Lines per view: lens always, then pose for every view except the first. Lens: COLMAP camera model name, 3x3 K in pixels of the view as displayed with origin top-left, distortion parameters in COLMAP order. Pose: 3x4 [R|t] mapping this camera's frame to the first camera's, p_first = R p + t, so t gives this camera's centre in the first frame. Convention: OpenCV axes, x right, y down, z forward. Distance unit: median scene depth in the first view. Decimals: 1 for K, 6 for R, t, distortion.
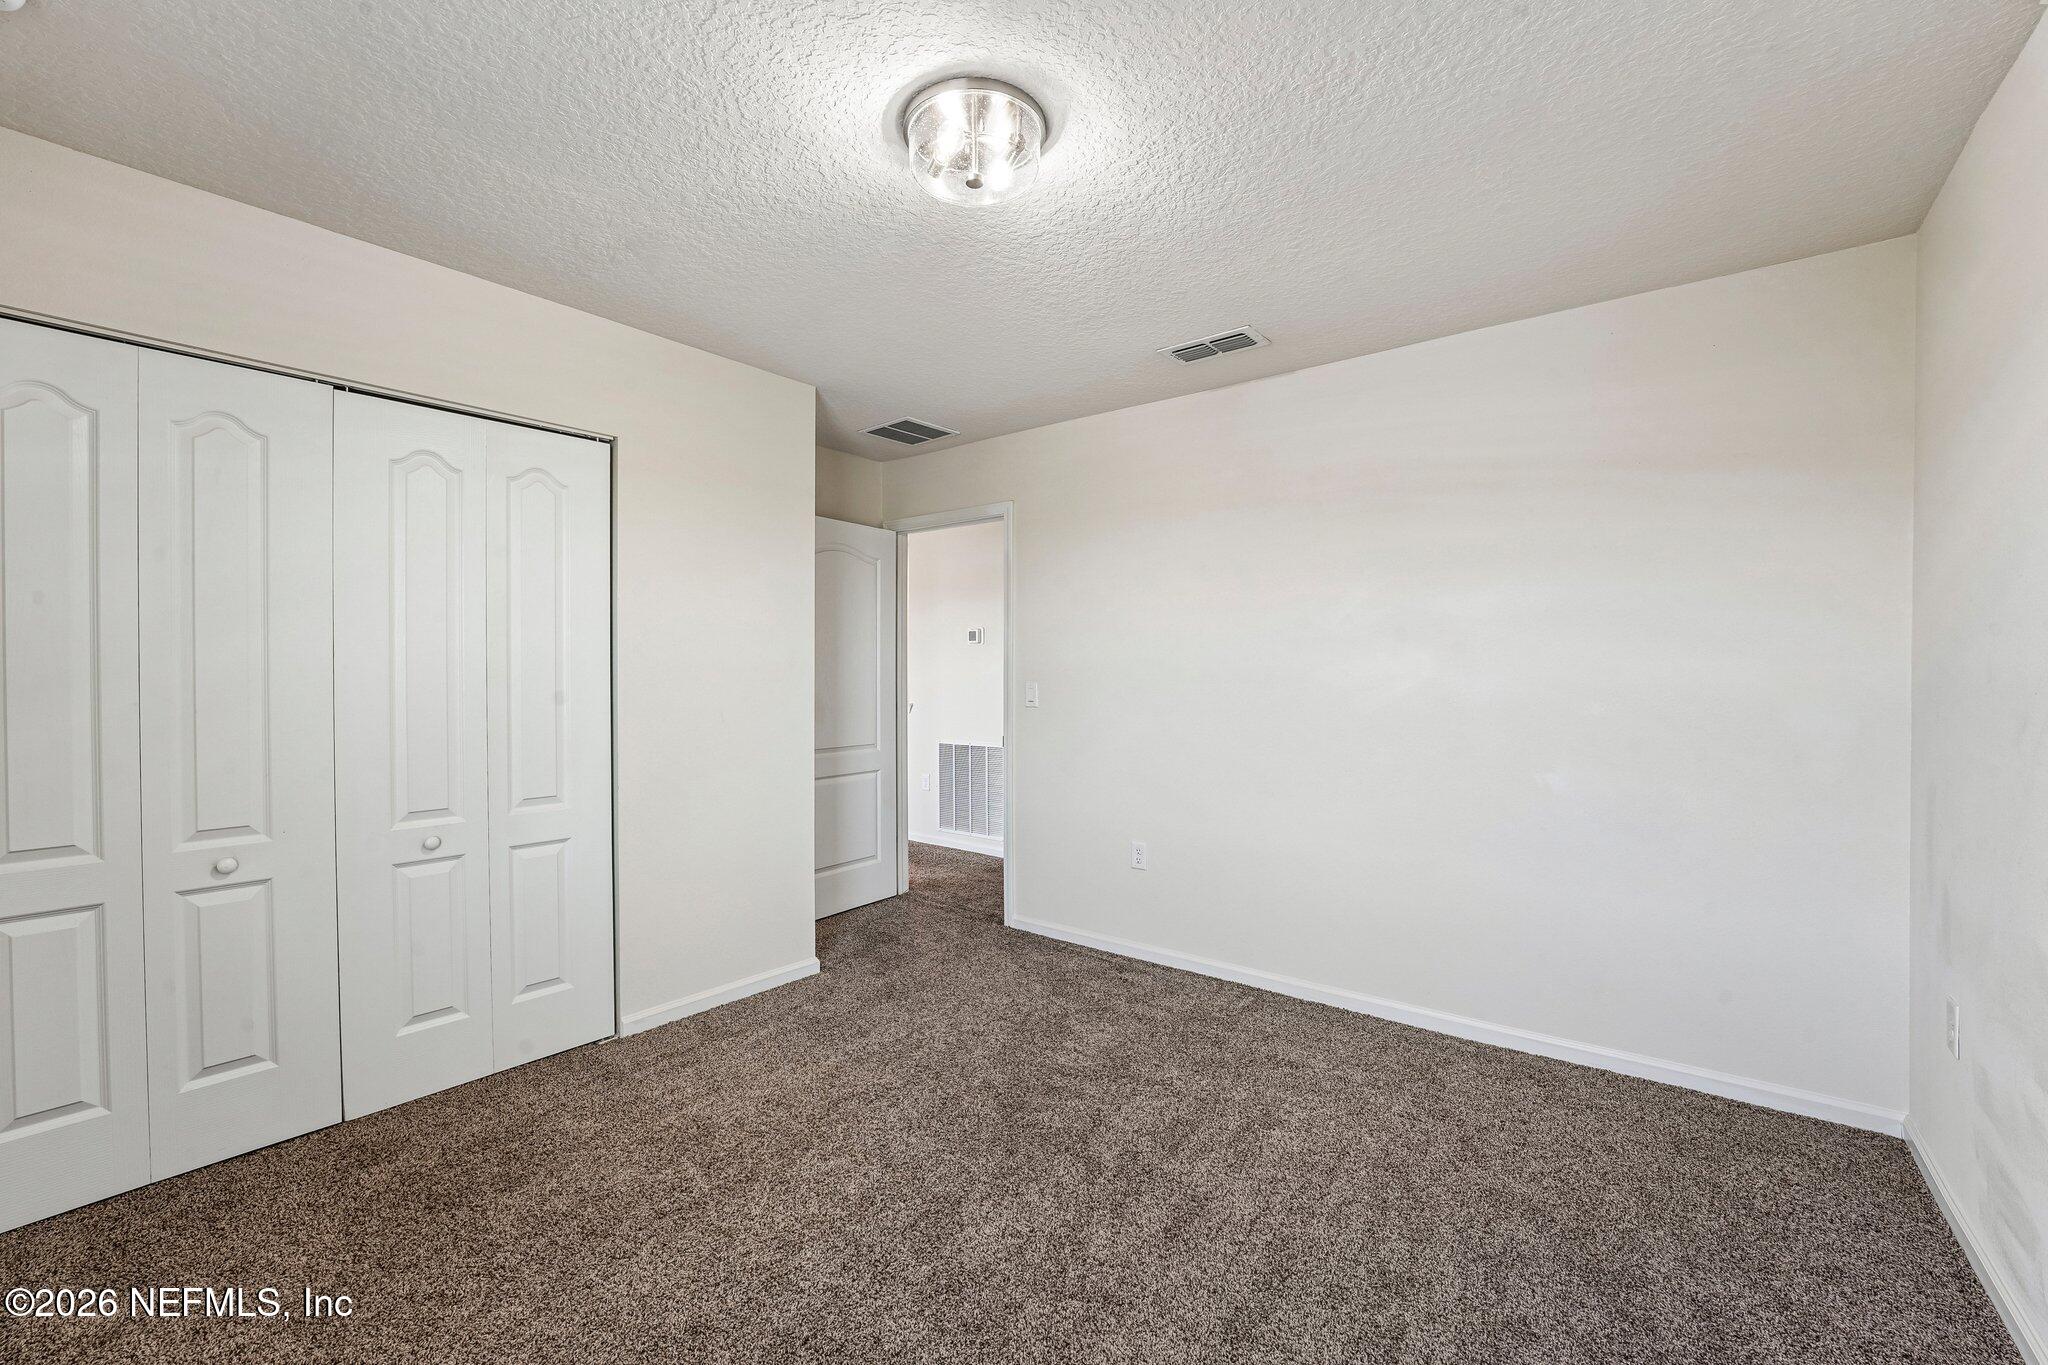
lens RADIAL K [[870.4, 0, 1029.3], [0, 870.4, 719.6], [0, 0, 1]] dist [0.000571, 0.000066]
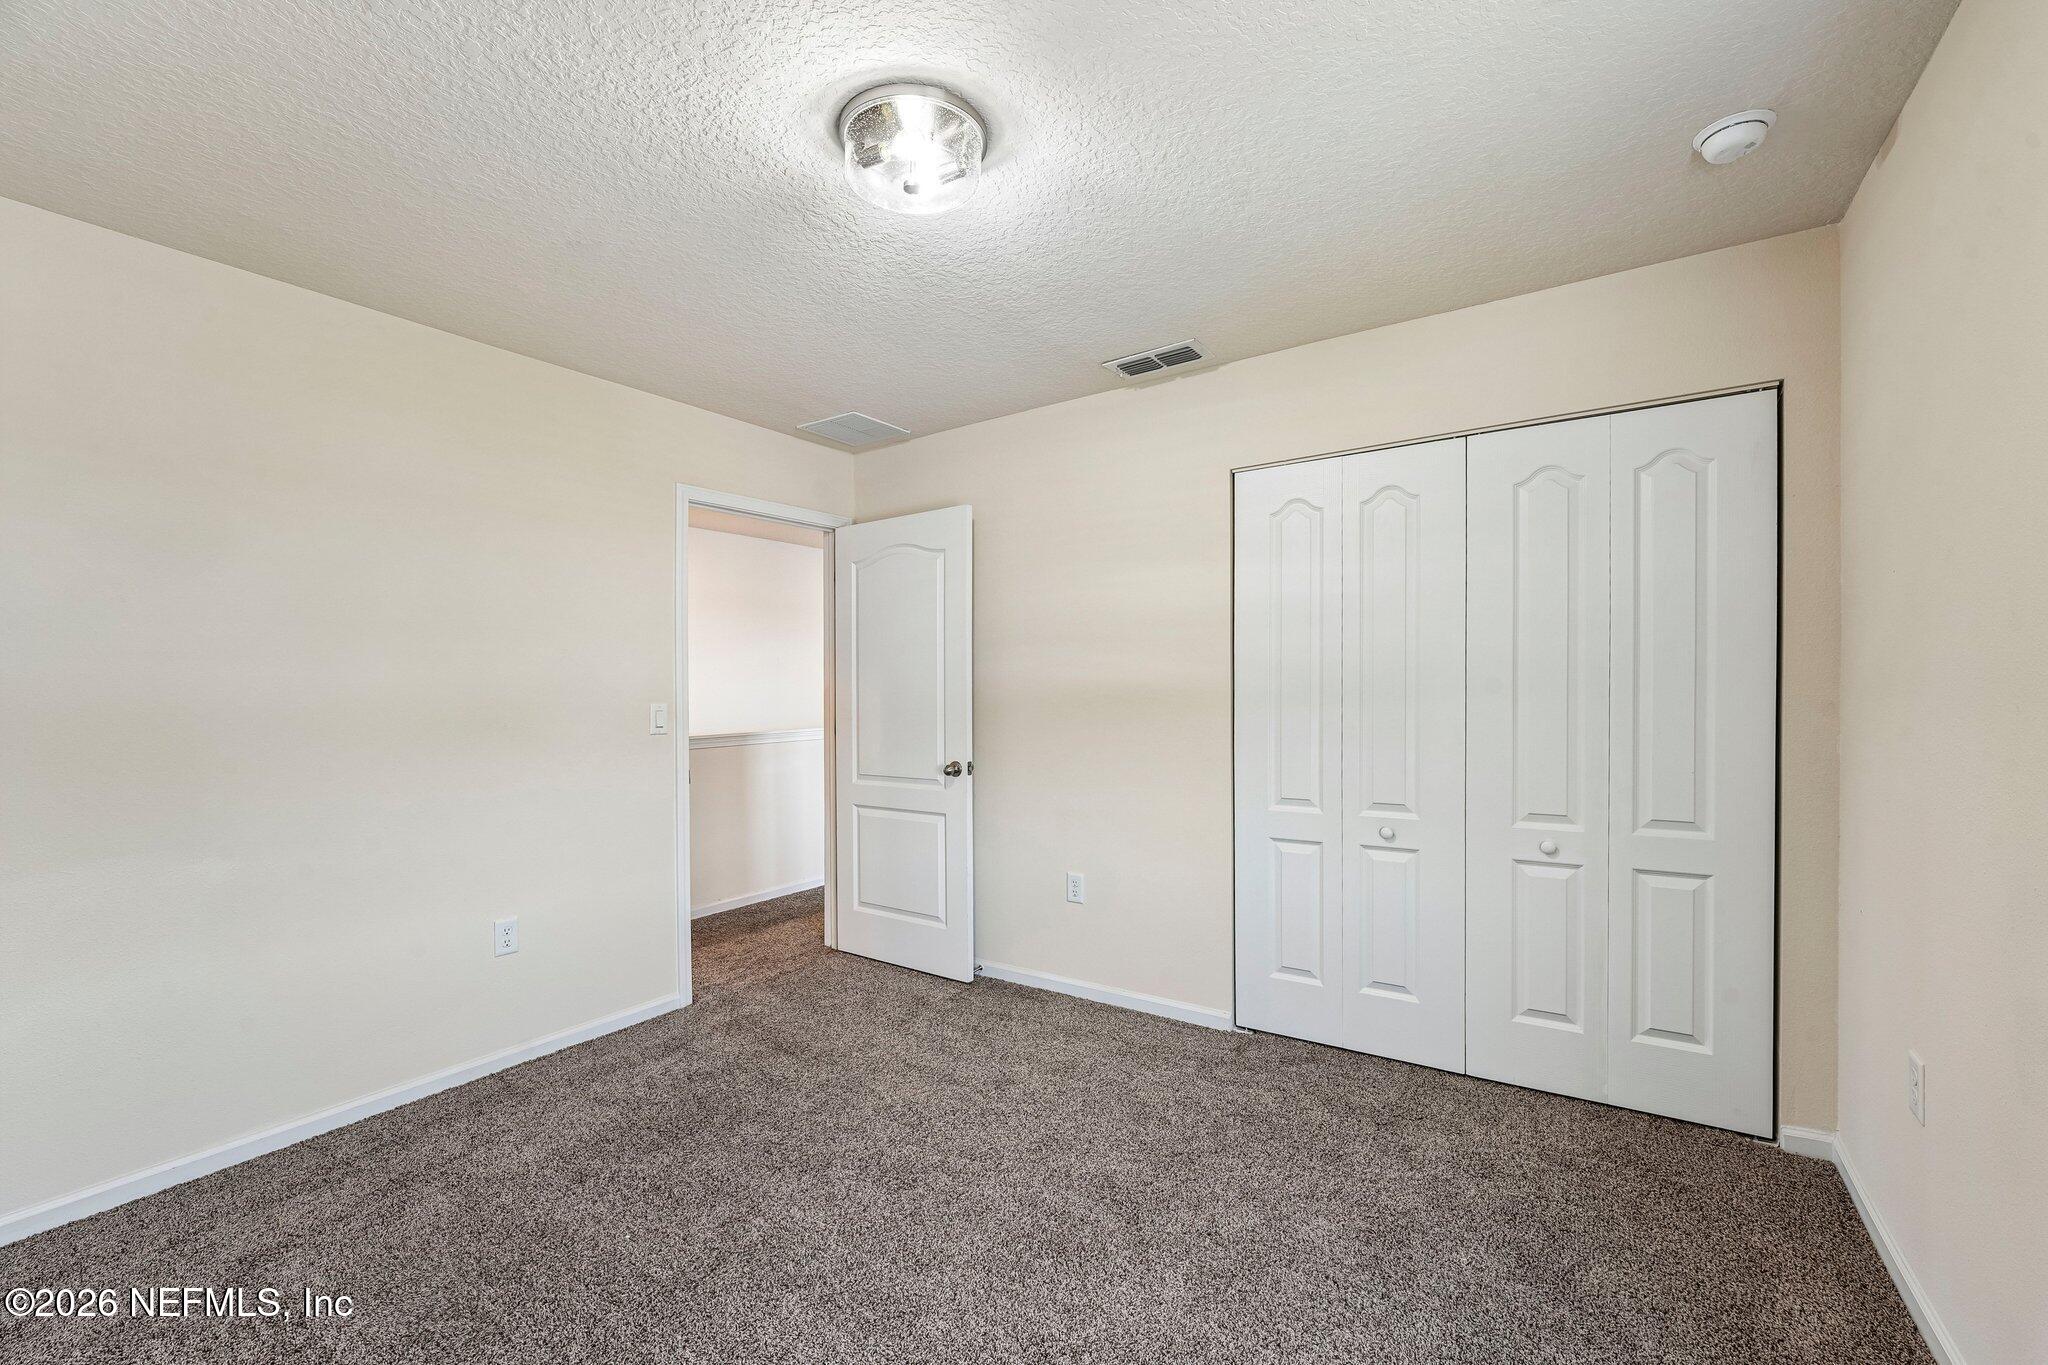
lens RADIAL K [[831.7, 0, 1024.0], [0, 831.7, 682.5], [0, 0, 1]] dist [-0.025517, 0.000162]
pose [[0.061376, -0.014031, -0.998016, 0.288209], [-0.039343, 0.999090, -0.016465, -0.013321], [0.997339, 0.040275, 0.060768, 0.380907]]
